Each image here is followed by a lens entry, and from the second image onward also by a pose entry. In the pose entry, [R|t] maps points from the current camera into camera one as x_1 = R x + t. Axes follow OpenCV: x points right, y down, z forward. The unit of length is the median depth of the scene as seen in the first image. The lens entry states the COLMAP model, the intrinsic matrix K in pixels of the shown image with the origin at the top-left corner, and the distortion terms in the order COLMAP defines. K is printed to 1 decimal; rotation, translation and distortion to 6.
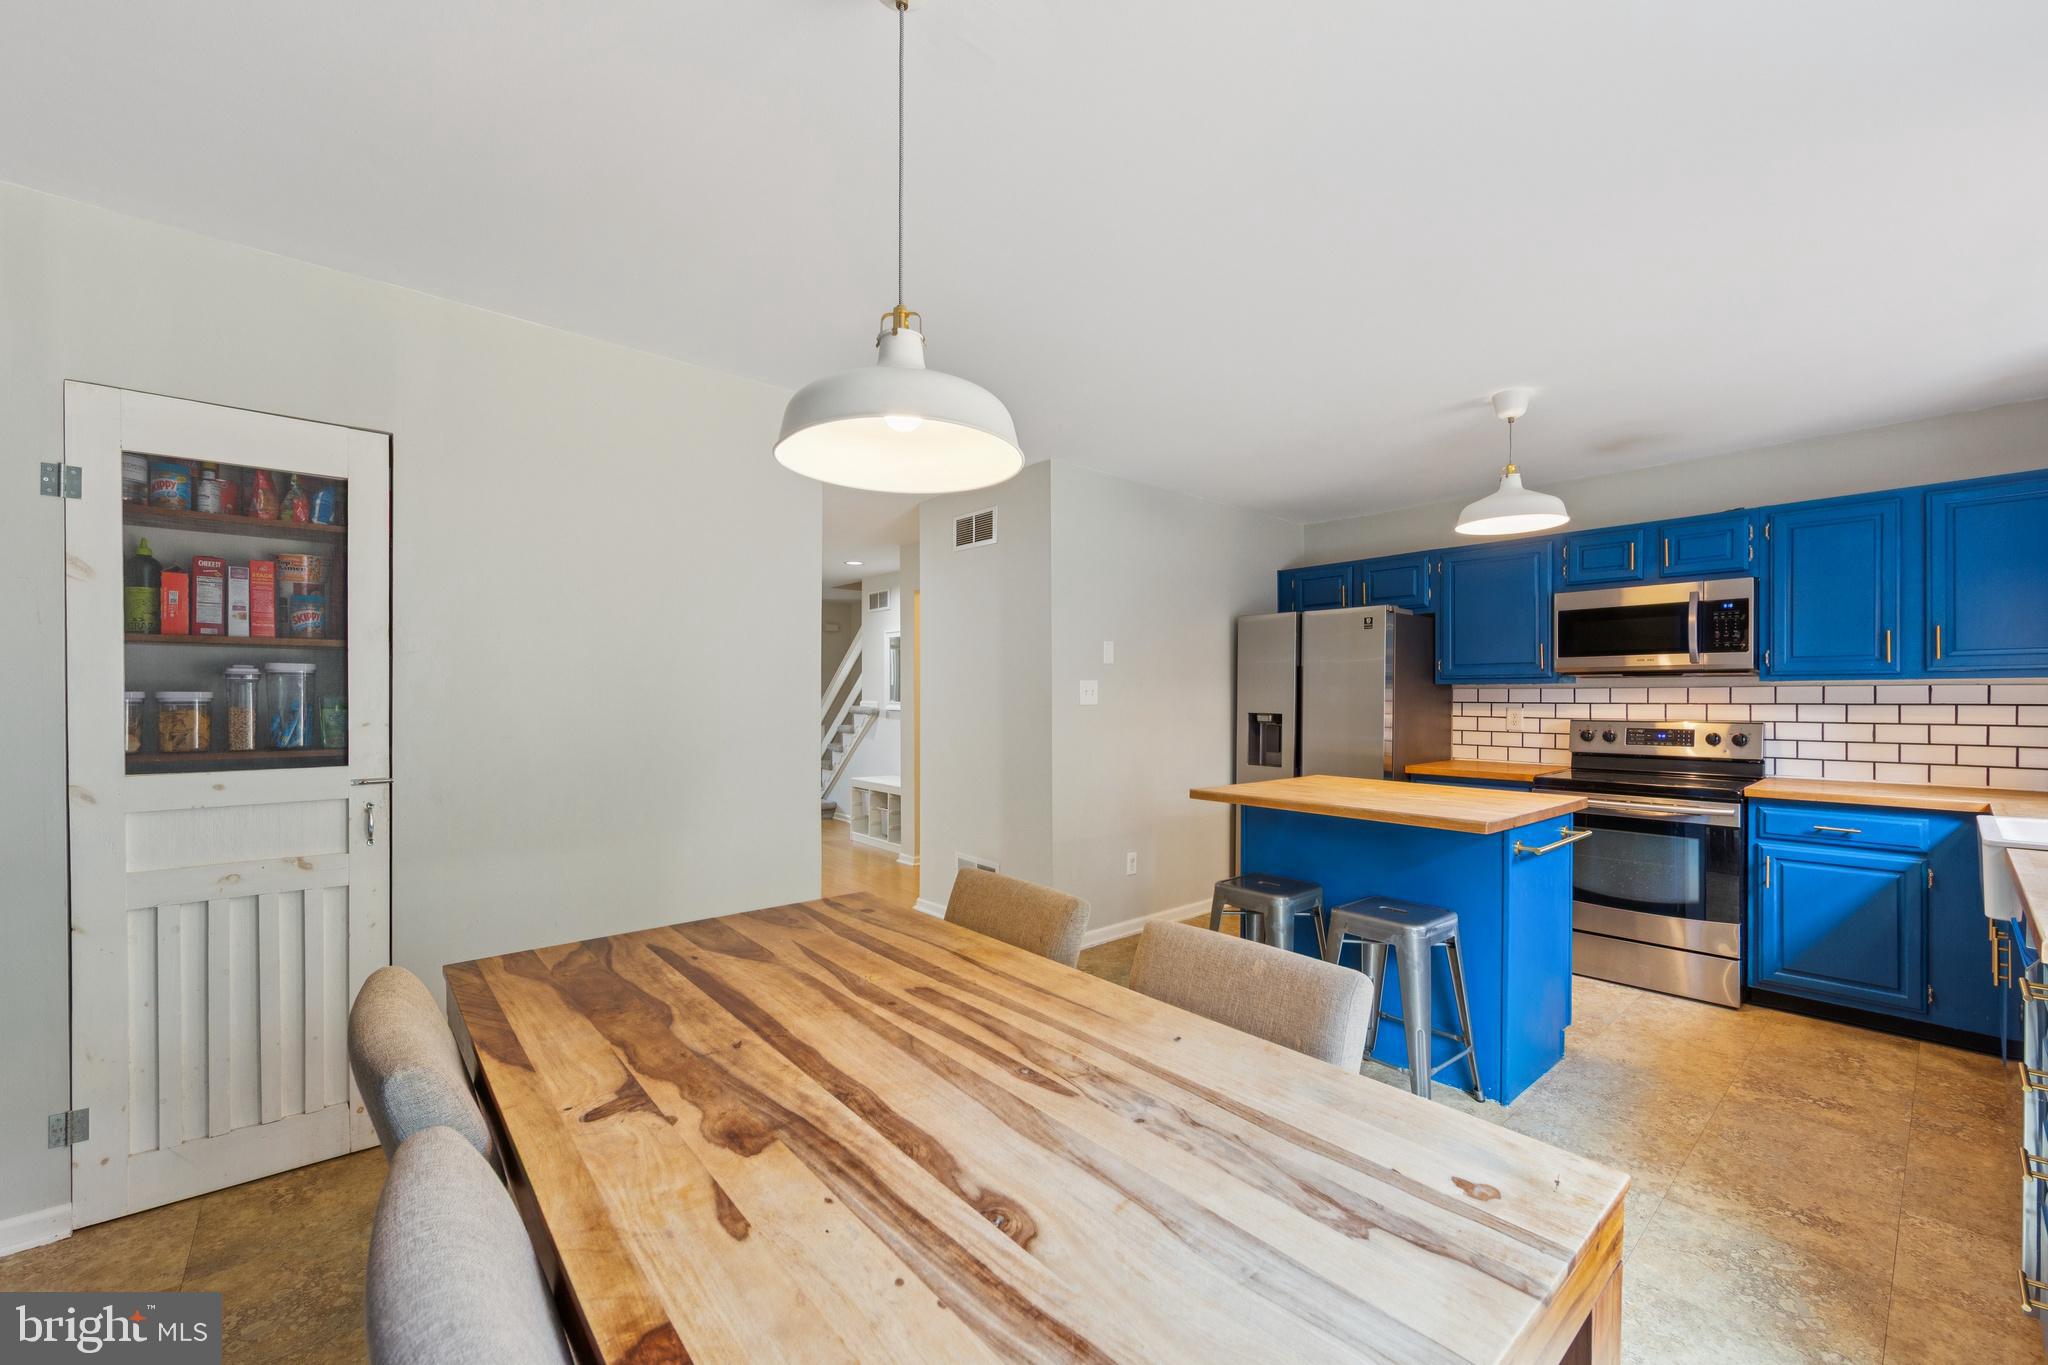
lens RADIAL K [[803.3, 0, 1026.6], [0, 803.3, 698.3], [0, 0, 1]] dist [-0.005655, 0.000180]
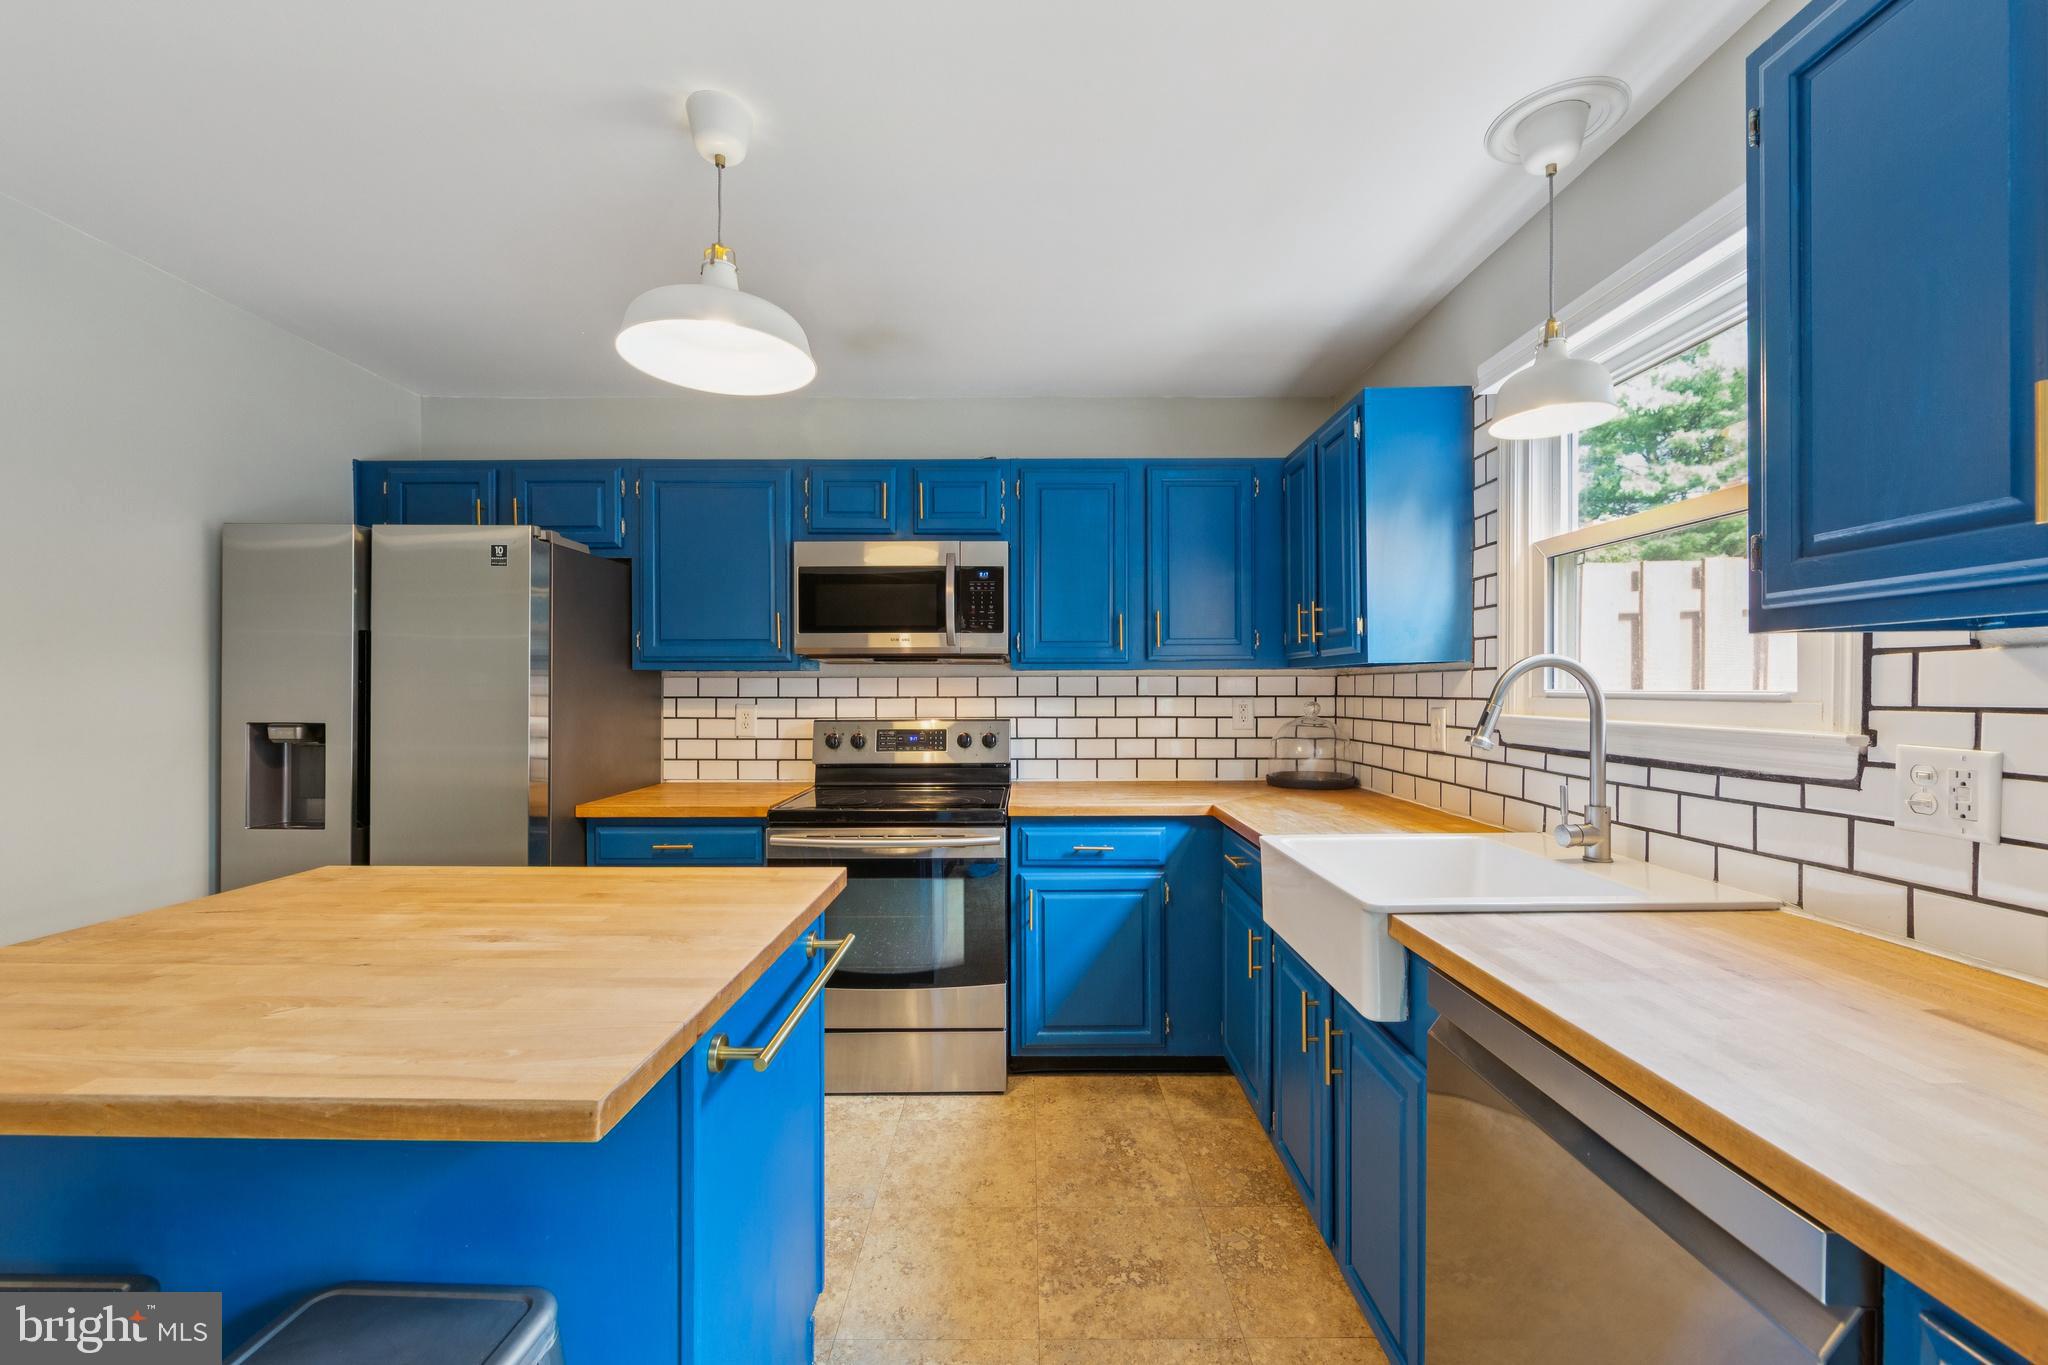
lens RADIAL K [[803.3, 0, 1026.1], [0, 803.3, 691.9], [0, 0, 1]] dist [-0.005655, 0.000180]
pose [[0.650418, -0.003745, 0.759567, 0.288700], [0.003404, 0.999992, 0.002016, 0.000085], [-0.759569, 0.001275, 0.650426, 0.437224]]
